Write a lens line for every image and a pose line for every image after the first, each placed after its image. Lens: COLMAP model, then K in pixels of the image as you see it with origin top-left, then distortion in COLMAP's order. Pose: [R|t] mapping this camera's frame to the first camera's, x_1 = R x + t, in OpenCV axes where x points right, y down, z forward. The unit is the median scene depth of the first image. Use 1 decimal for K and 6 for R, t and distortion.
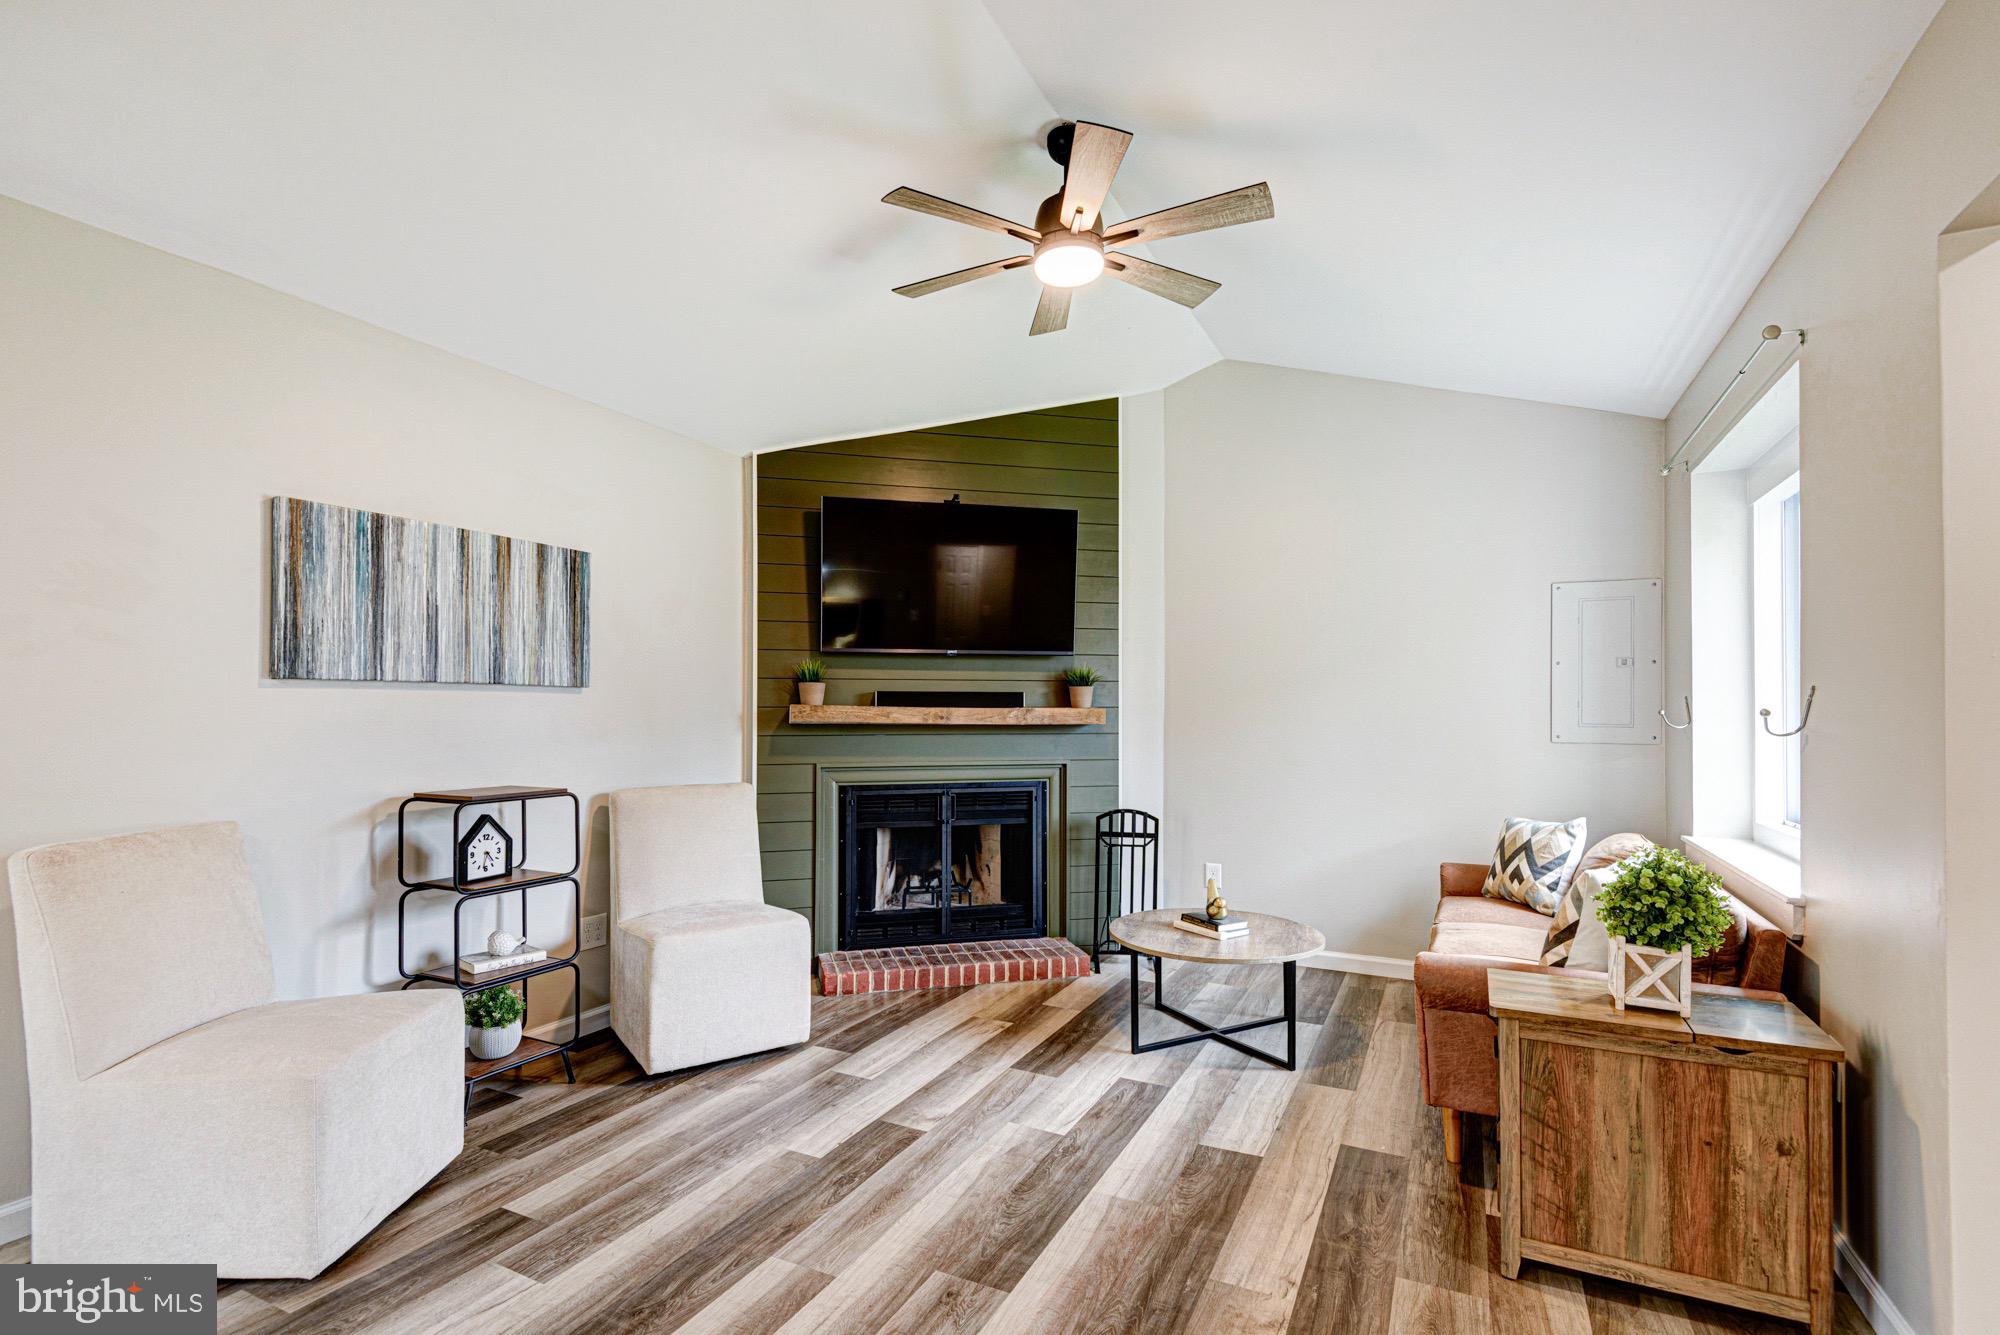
lens RADIAL K [[922.3, 0, 1003.4], [0, 922.3, 699.7], [0, 0, 1]] dist [0.029489, -0.017115]
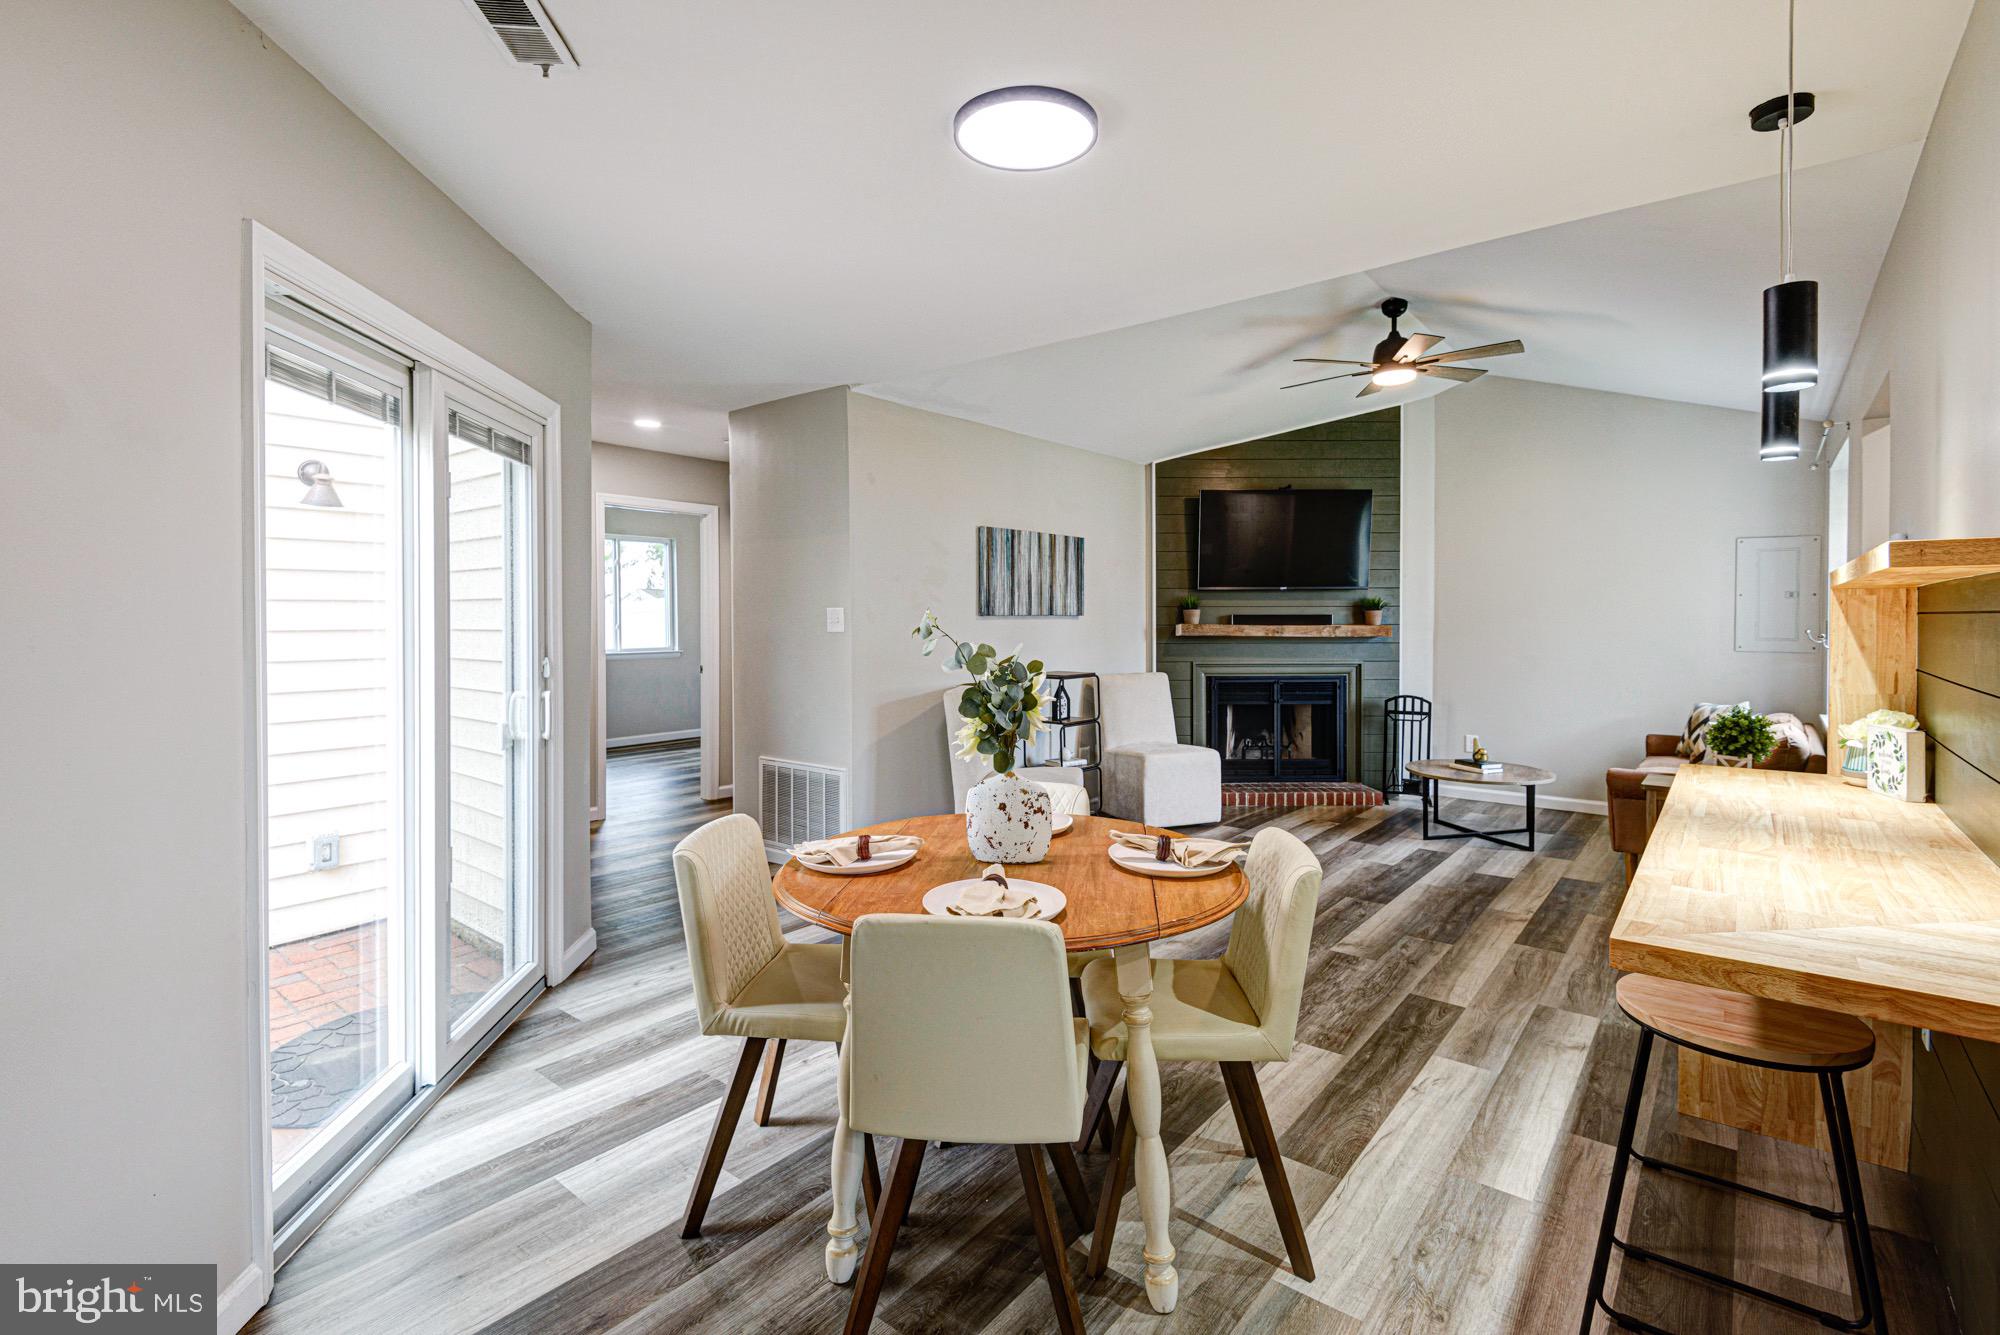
lens RADIAL K [[922.3, 0, 1005.7], [0, 922.3, 622.5], [0, 0, 1]] dist [0.029489, -0.017115]
pose [[0.977038, 0.000141, -0.213065, -0.235605], [0.004484, 0.999765, 0.021227, -0.039950], [0.213018, -0.021695, 0.976807, -0.759516]]
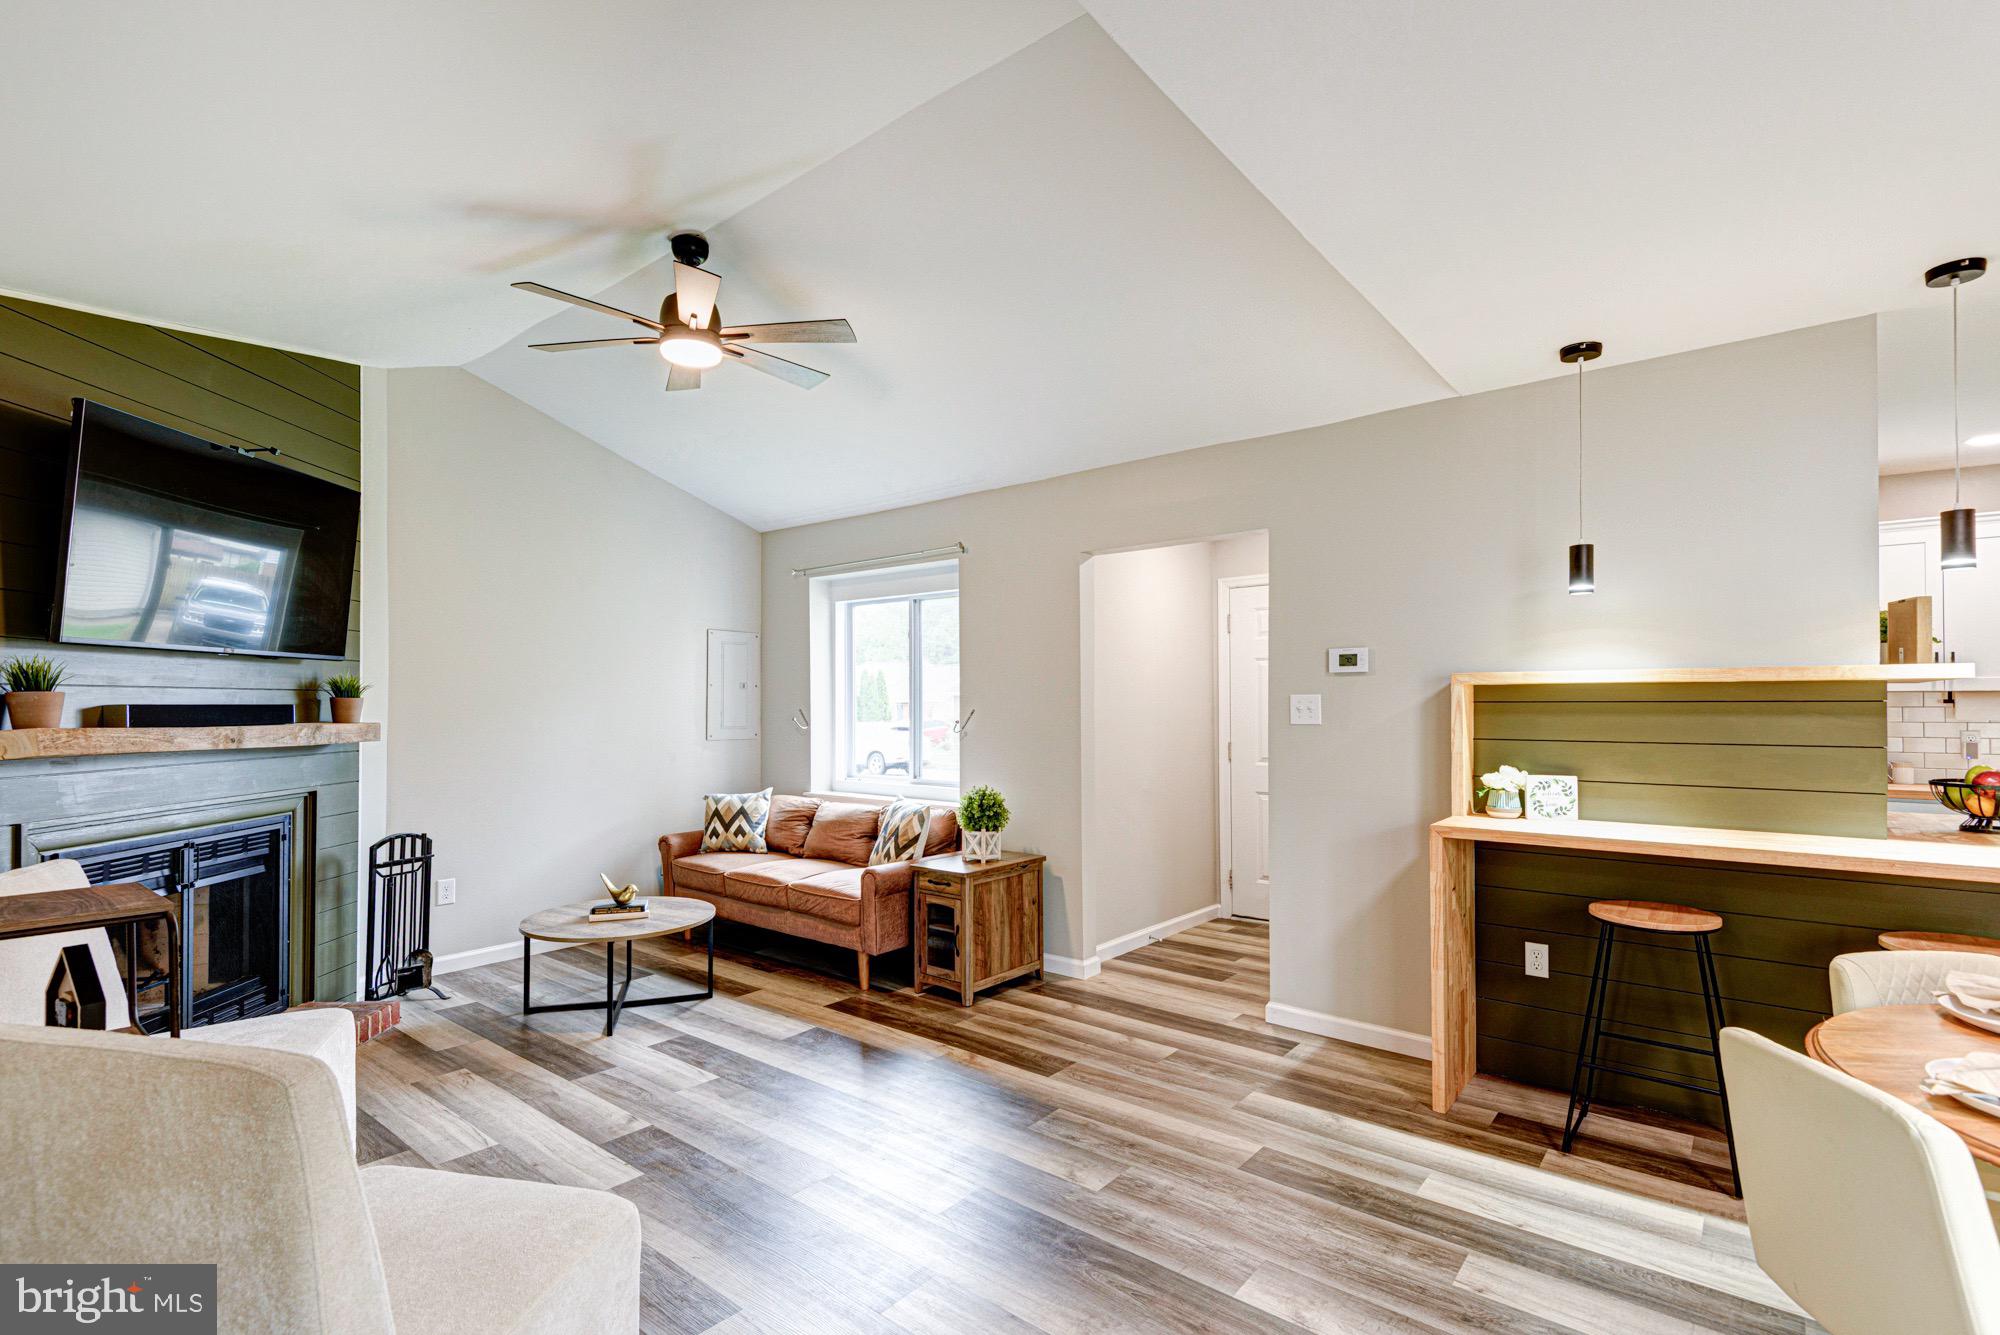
lens RADIAL K [[922.3, 0, 990.5], [0, 922.3, 695.0], [0, 0, 1]] dist [0.029489, -0.017115]
pose [[0.228822, 0.009432, 0.973423, -0.852812], [-0.010911, 0.999915, -0.007124, -0.023416], [-0.973407, -0.008991, 0.228906, 0.307912]]
